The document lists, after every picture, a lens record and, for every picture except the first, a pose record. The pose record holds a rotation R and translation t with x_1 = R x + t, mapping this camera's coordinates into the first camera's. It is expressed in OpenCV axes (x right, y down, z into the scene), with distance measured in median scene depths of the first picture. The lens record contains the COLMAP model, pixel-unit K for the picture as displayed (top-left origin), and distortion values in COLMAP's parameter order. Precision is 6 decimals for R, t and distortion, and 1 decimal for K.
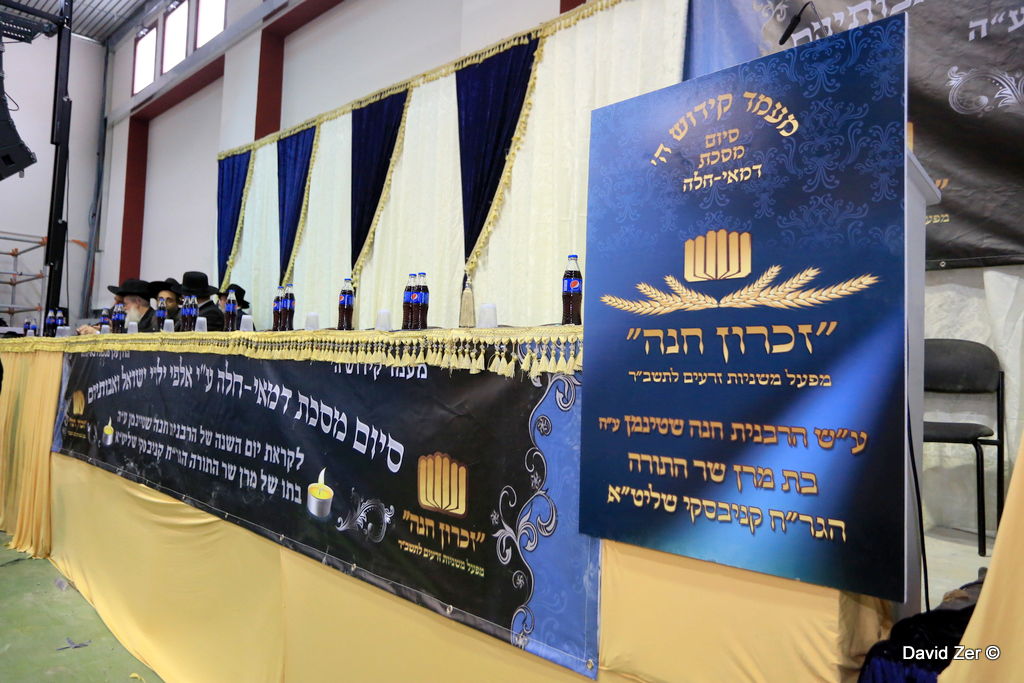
lens RADIAL K [[735.7, 0, 508.6], [0, 735.7, 334.6], [0, 0, 1]] dist [-0.018092, 0.017034]
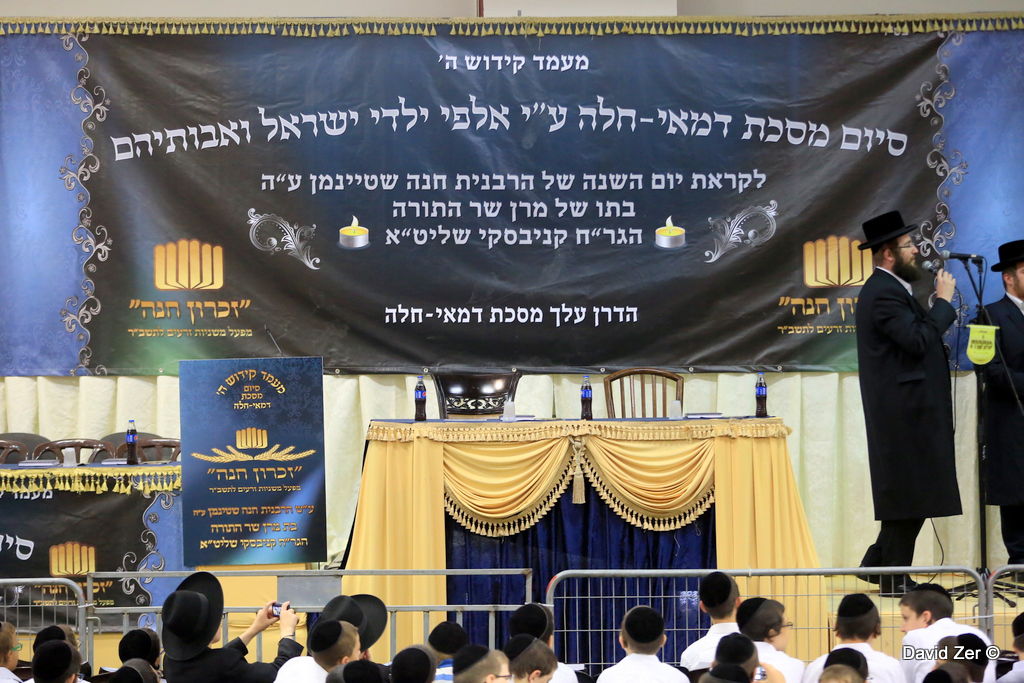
lens RADIAL K [[3391.4, 0, 512.0], [0, 3391.4, 341.3], [0, 0, 1]] dist [0.037129, 0.000000]
pose [[0.701372, -0.058544, 0.710387, -6.280269], [0.005718, 0.997051, 0.076522, -1.140566], [-0.712773, -0.049609, 0.699639, -6.612893]]
